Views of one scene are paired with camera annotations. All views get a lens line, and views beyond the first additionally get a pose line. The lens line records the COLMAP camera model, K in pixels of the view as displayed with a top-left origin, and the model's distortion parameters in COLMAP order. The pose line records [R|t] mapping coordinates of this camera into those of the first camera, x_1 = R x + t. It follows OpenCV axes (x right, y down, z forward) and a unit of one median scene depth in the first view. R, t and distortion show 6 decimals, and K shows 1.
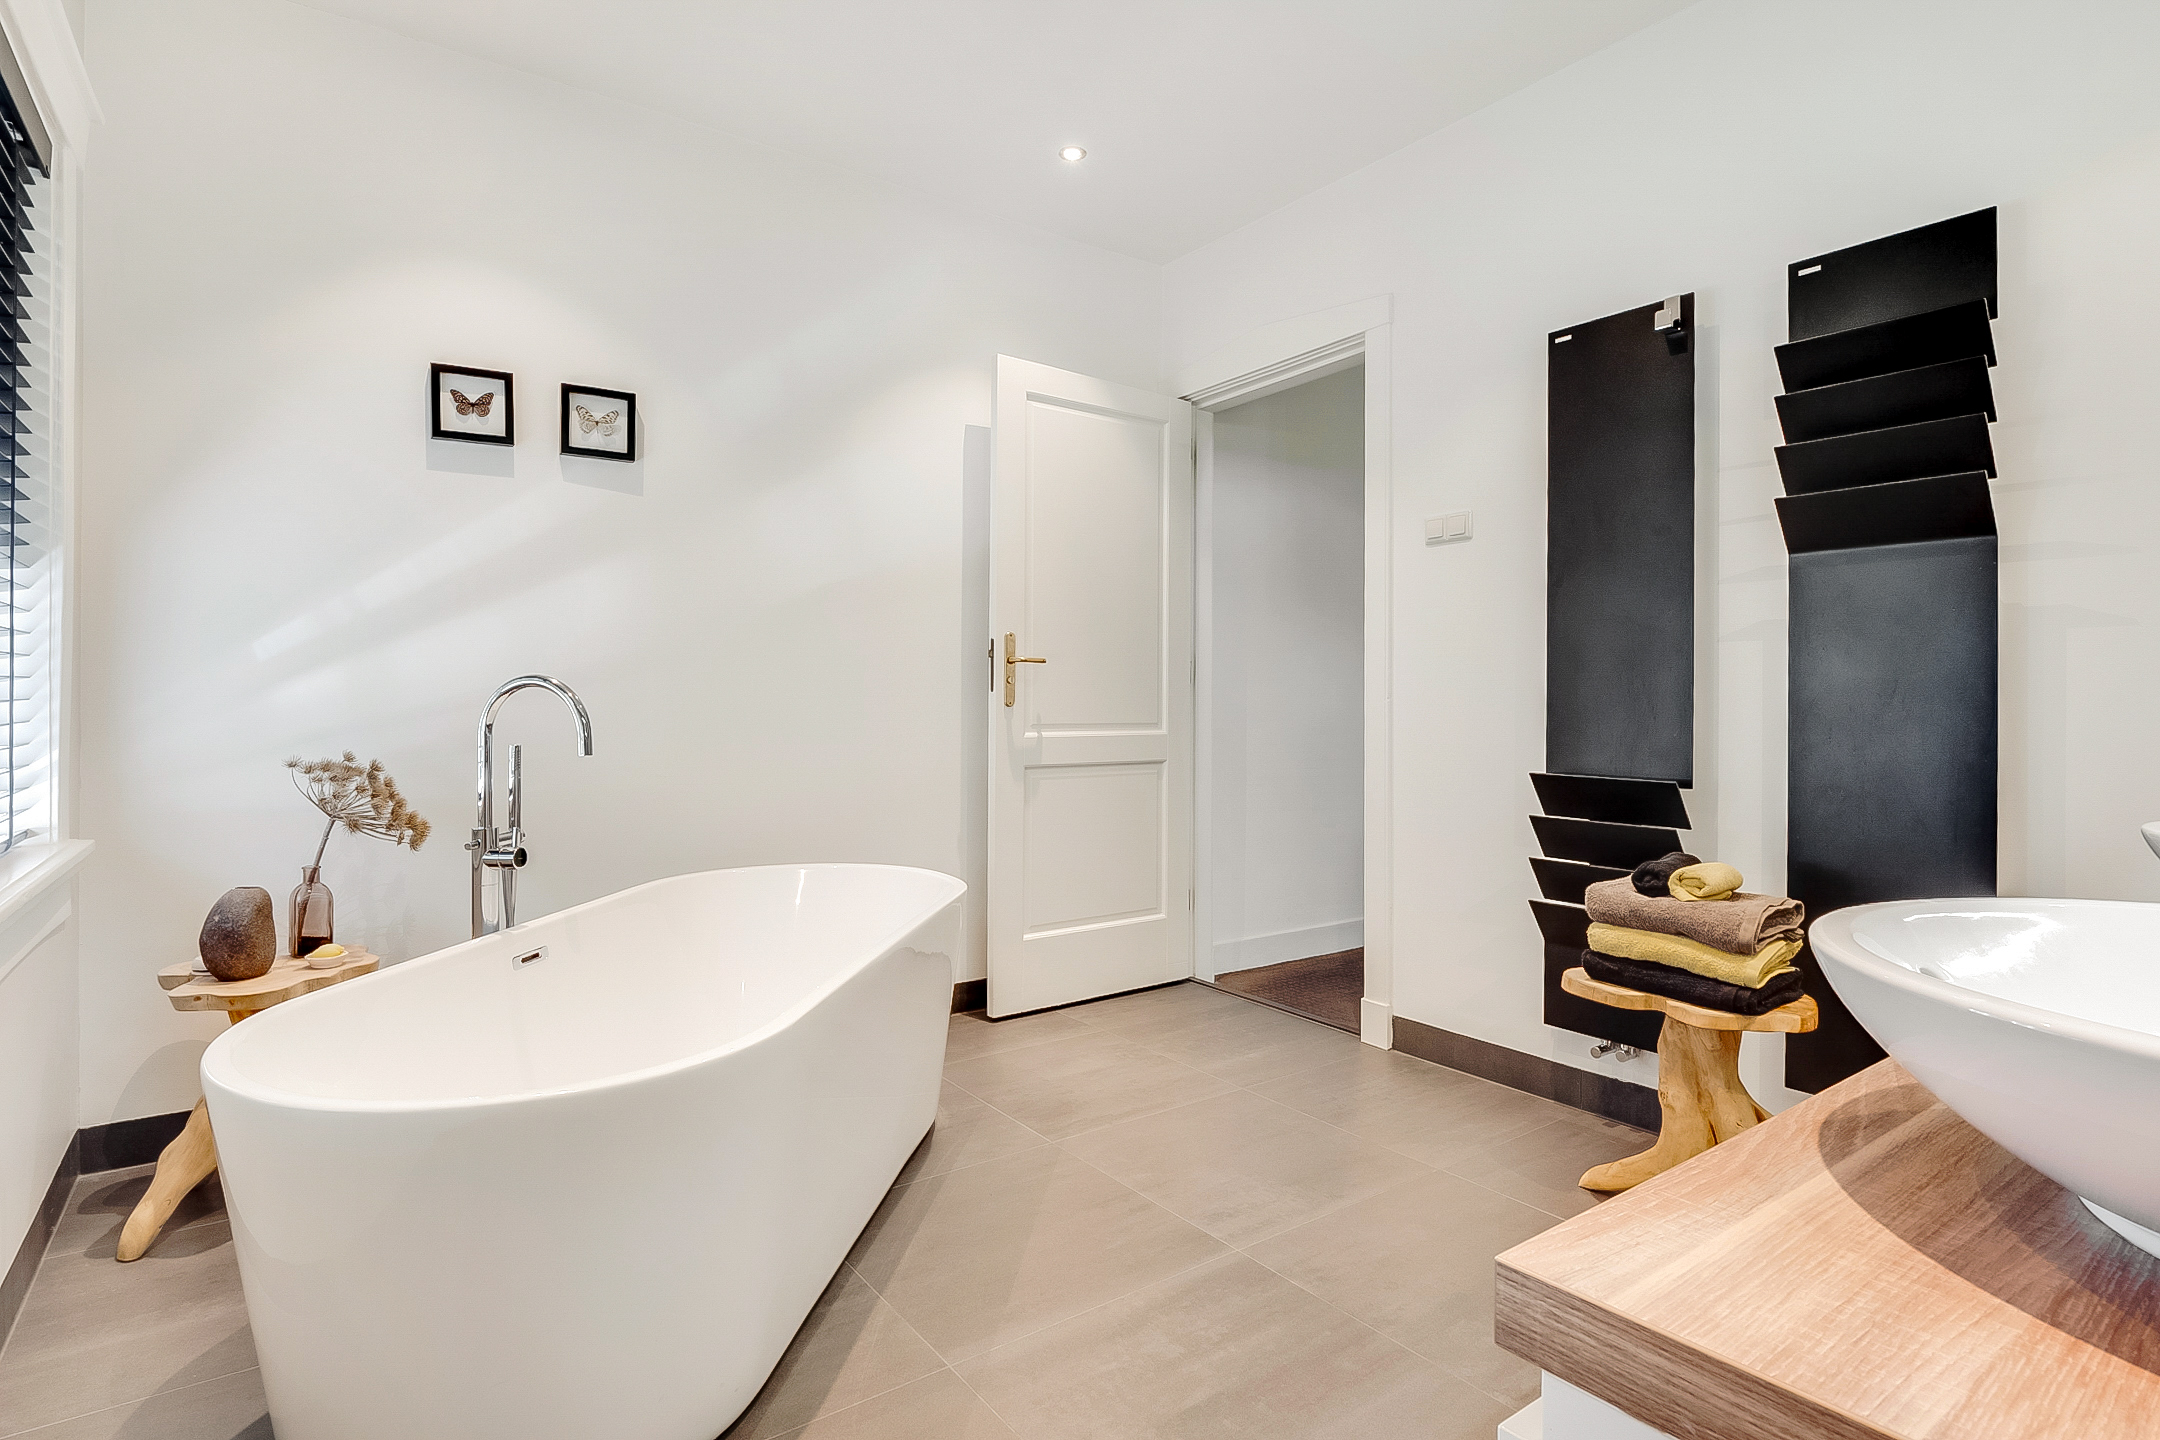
lens RADIAL K [[1098.9, 0, 1070.0], [0, 1098.9, 709.1], [0, 0, 1]] dist [0.005673, 0.000435]
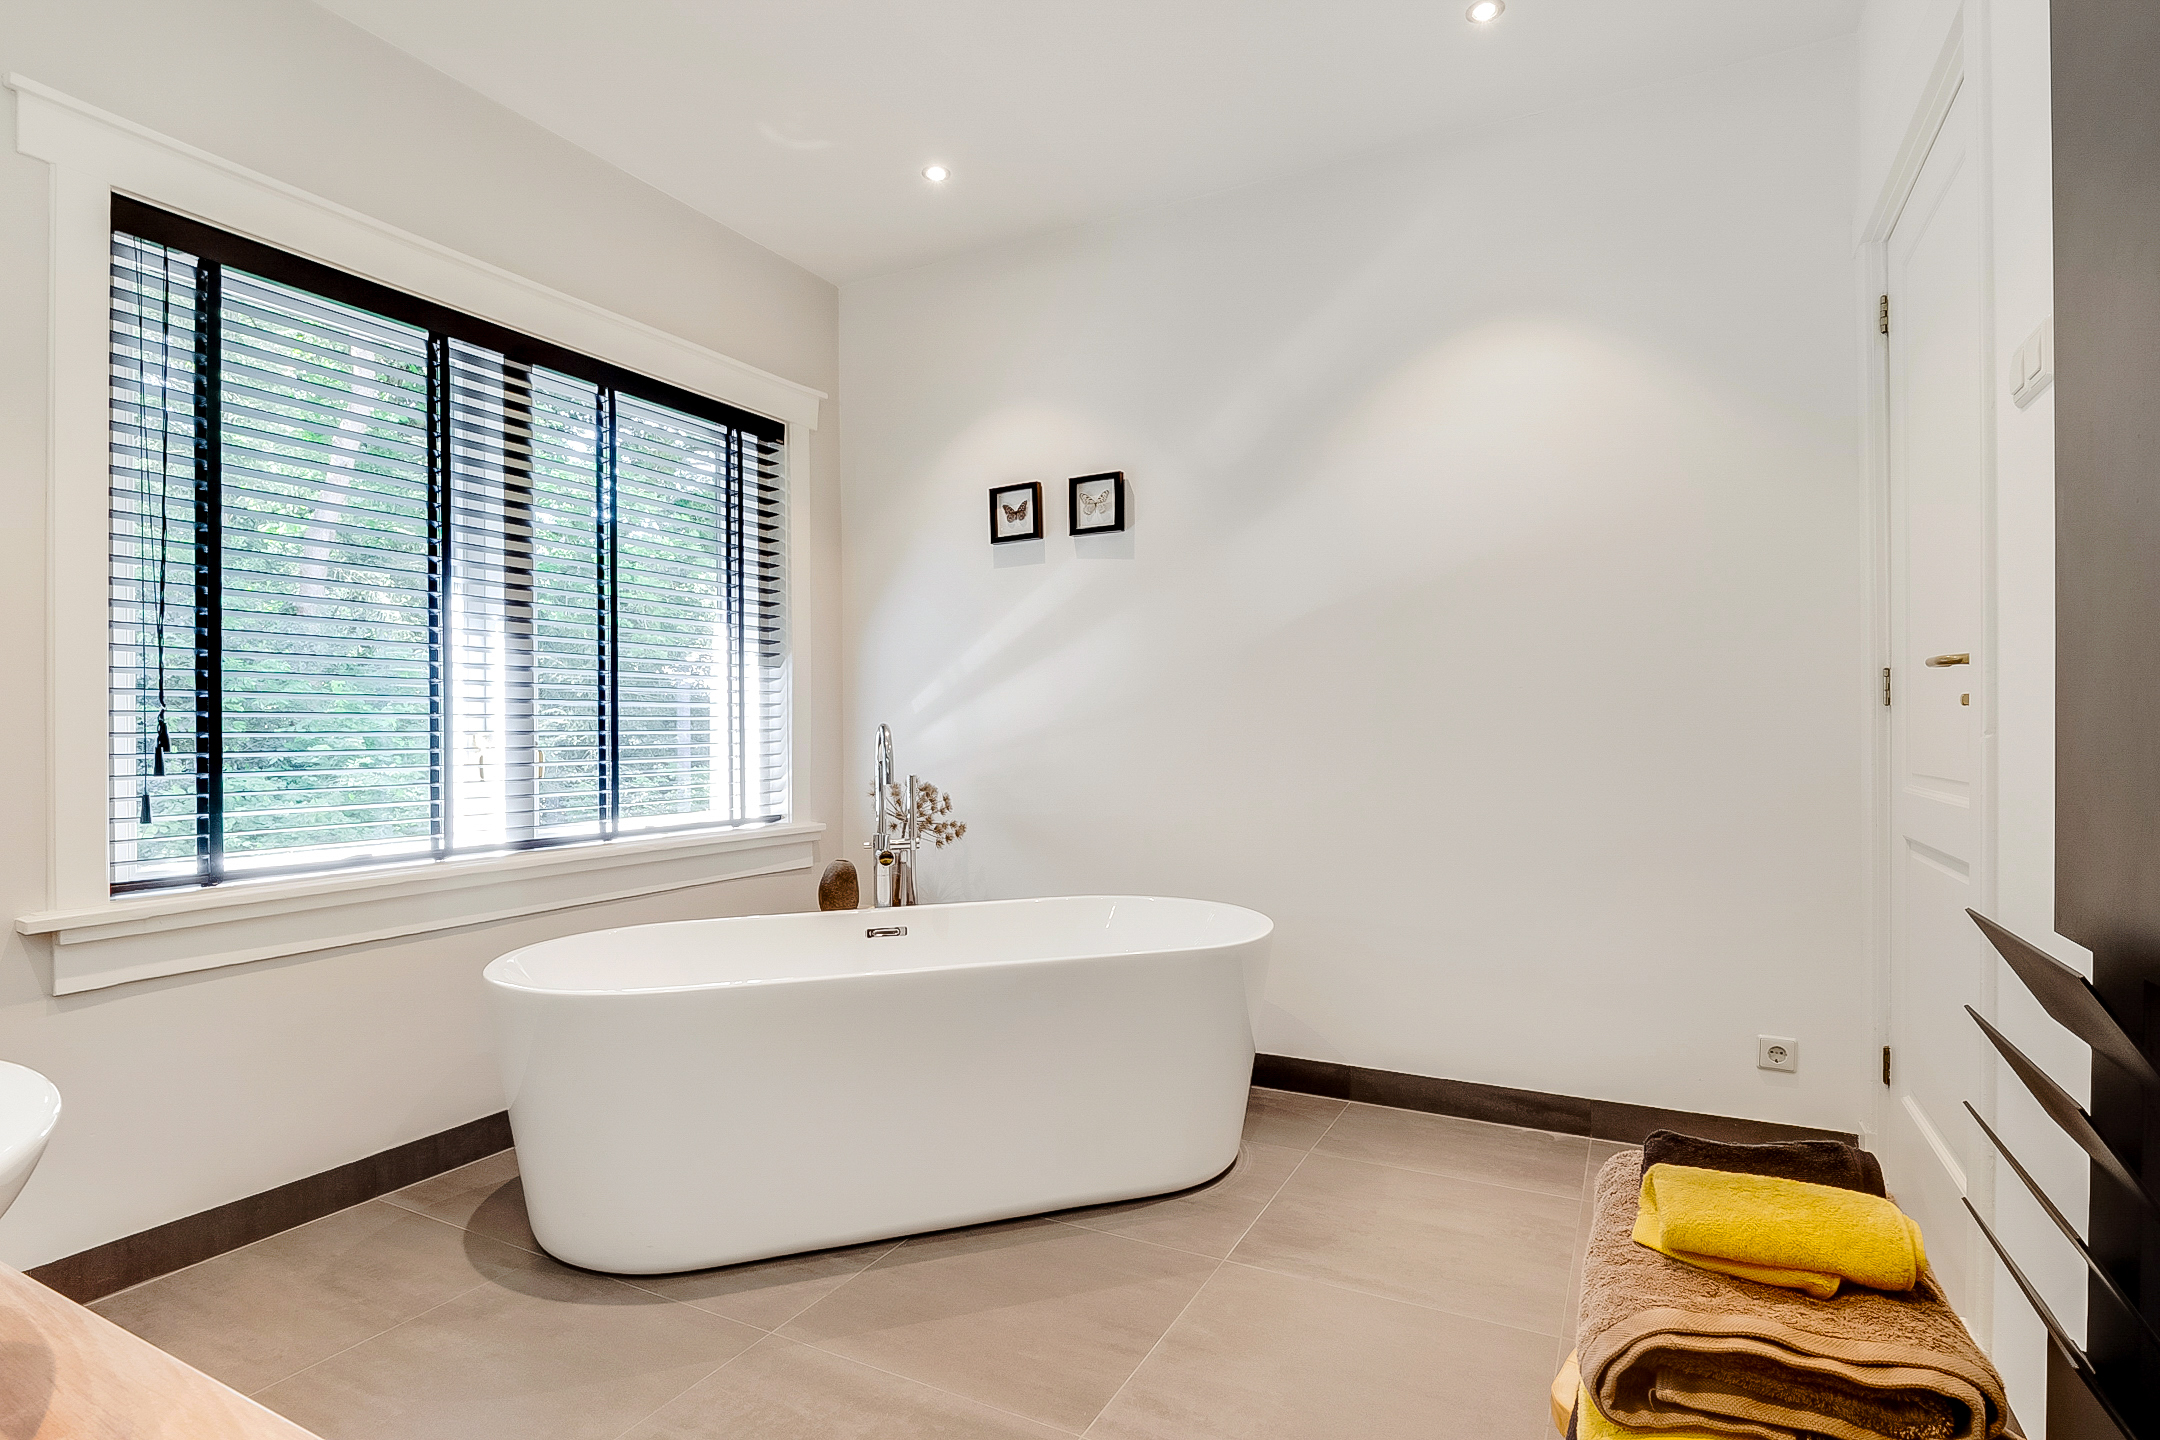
lens RADIAL K [[1098.9, 0, 1069.9], [0, 1098.9, 724.9], [0, 0, 1]] dist [0.005673, 0.000435]
pose [[0.444884, -0.008157, -0.895551, 0.649104], [0.001534, 0.999964, -0.008346, -0.013469], [0.895587, 0.002339, 0.444880, 0.474418]]
